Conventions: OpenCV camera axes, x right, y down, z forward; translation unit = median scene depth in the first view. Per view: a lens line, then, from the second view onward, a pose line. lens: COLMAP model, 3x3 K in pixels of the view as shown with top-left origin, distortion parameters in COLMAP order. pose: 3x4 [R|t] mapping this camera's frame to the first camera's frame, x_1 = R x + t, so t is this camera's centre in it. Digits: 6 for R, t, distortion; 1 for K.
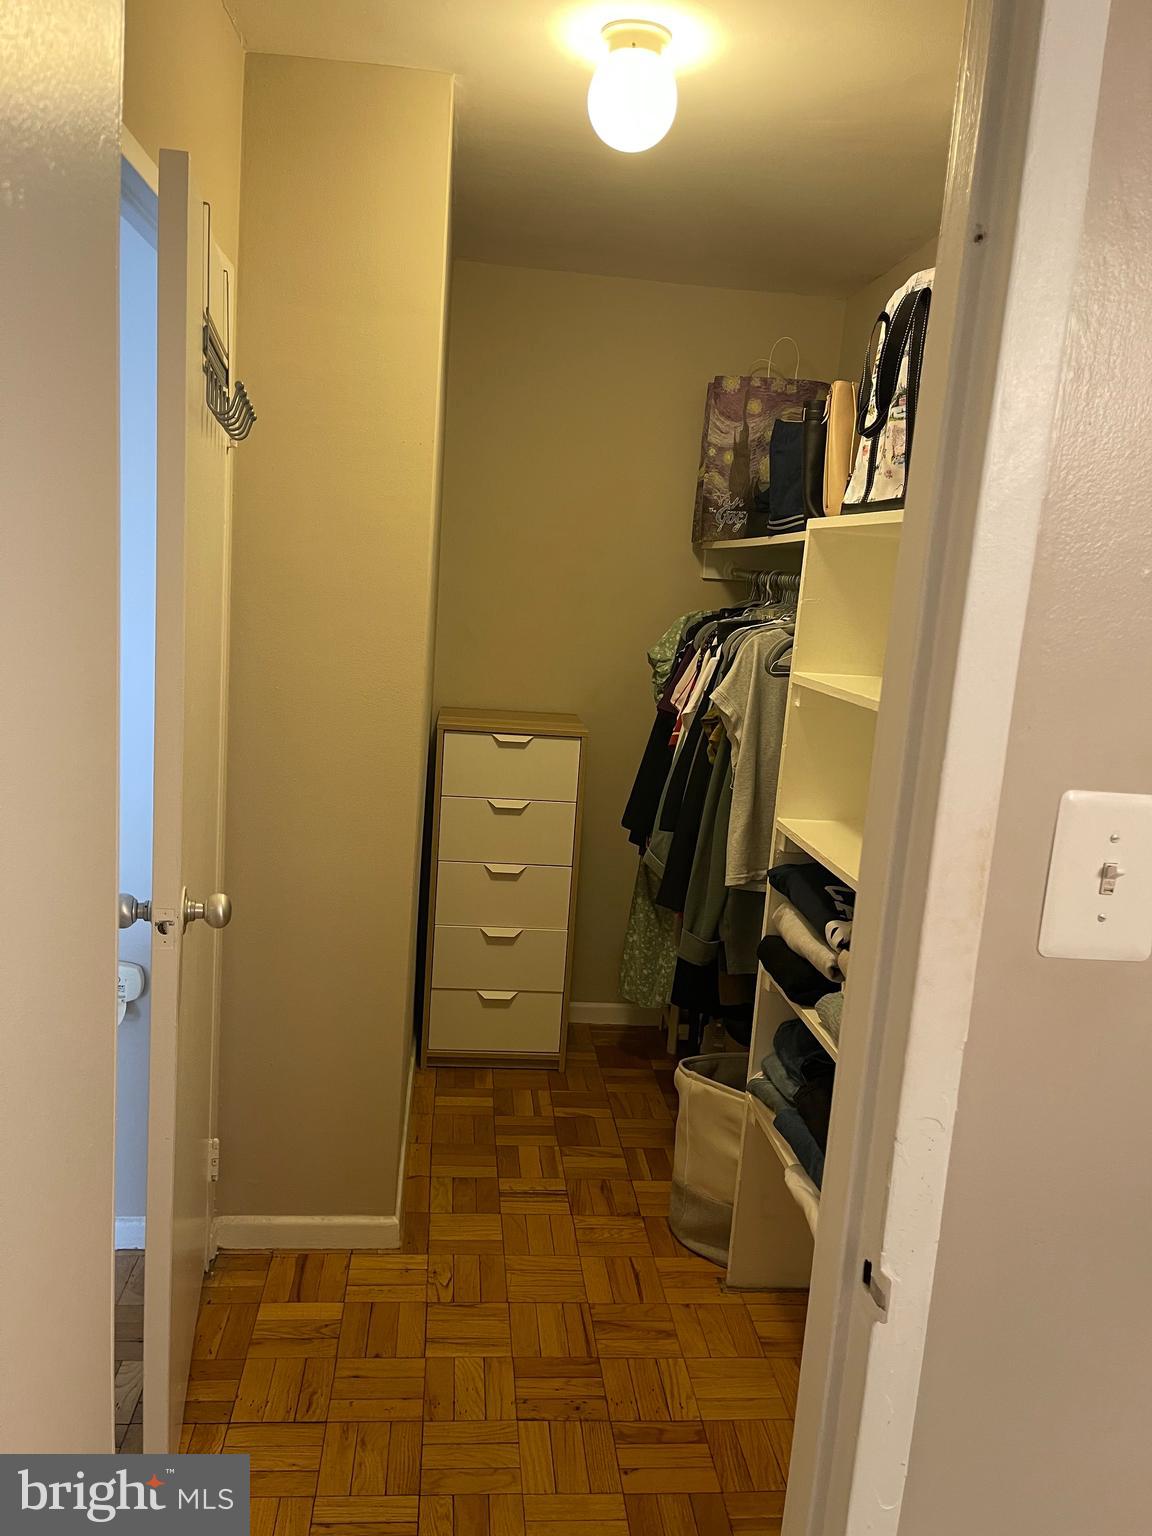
lens RADIAL K [[1162.8, 0, 578.6], [0, 1162.8, 770.2], [0, 0, 1]] dist [0.079204, -0.108864]
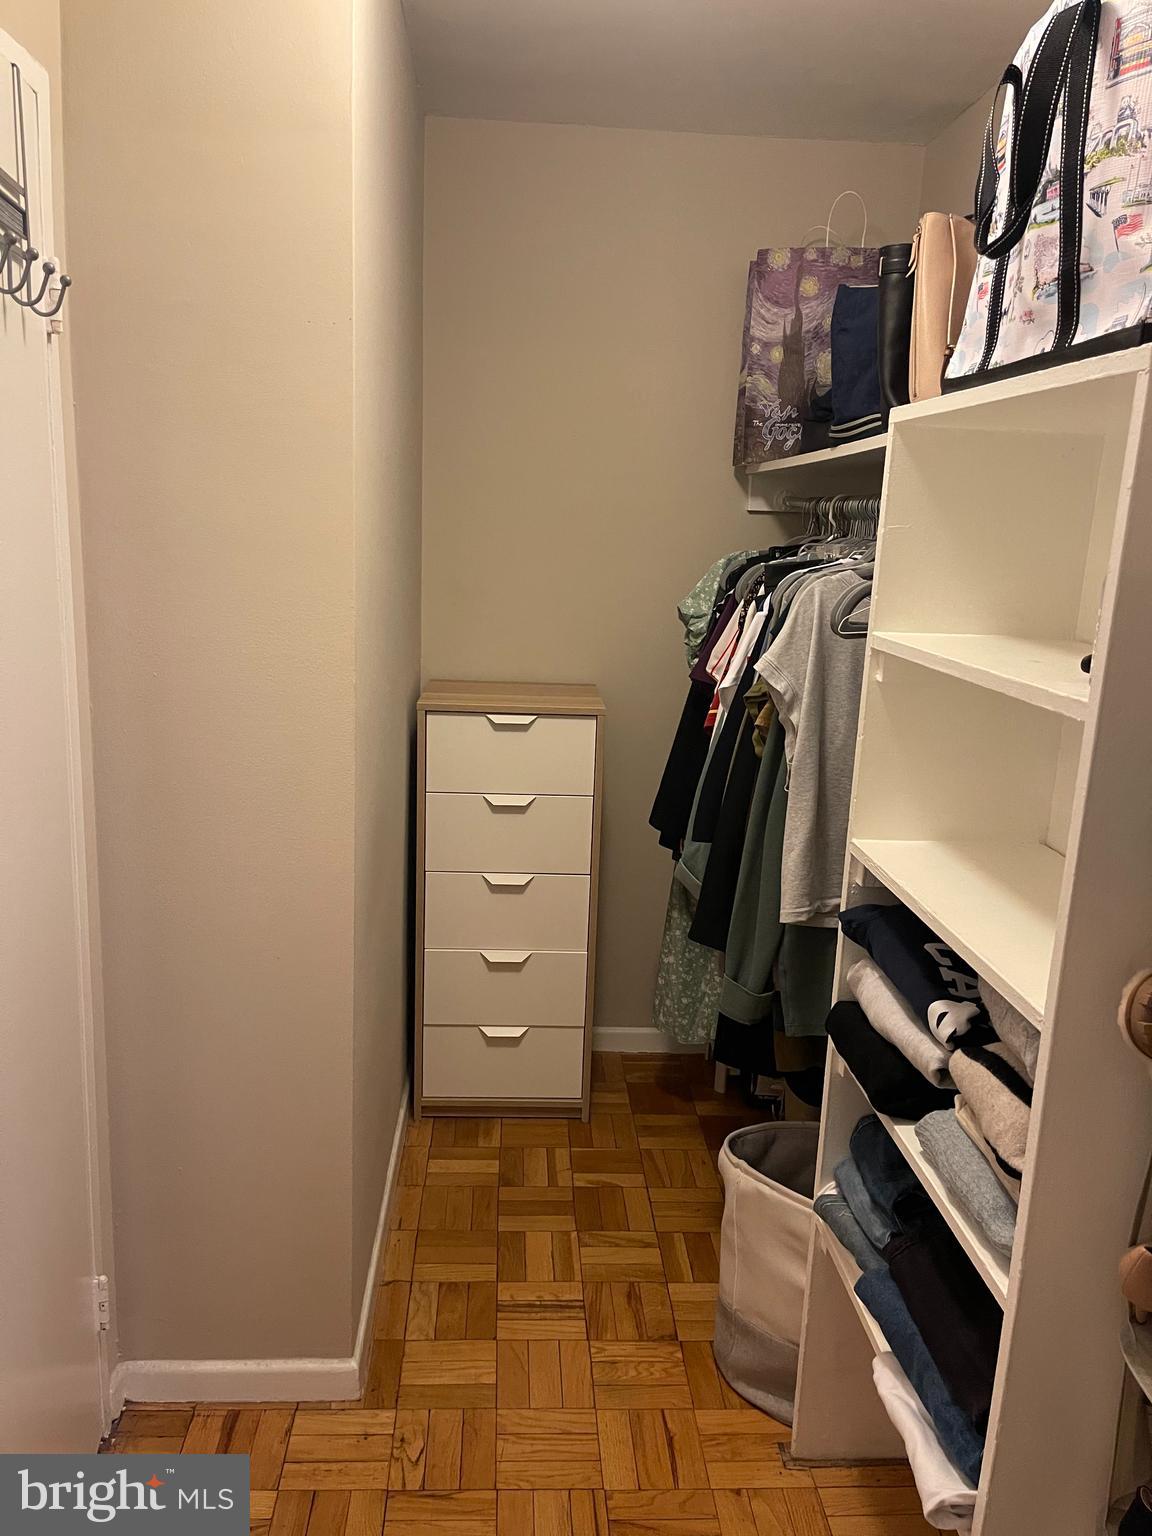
lens RADIAL K [[1162.8, 0, 577.9], [0, 1162.8, 771.5], [0, 0, 1]] dist [0.079204, -0.108864]
pose [[0.998503, -0.022207, -0.049976, 0.036097], [0.024317, 0.998821, 0.042020, -0.030161], [0.048984, -0.043172, 0.997866, 0.253050]]
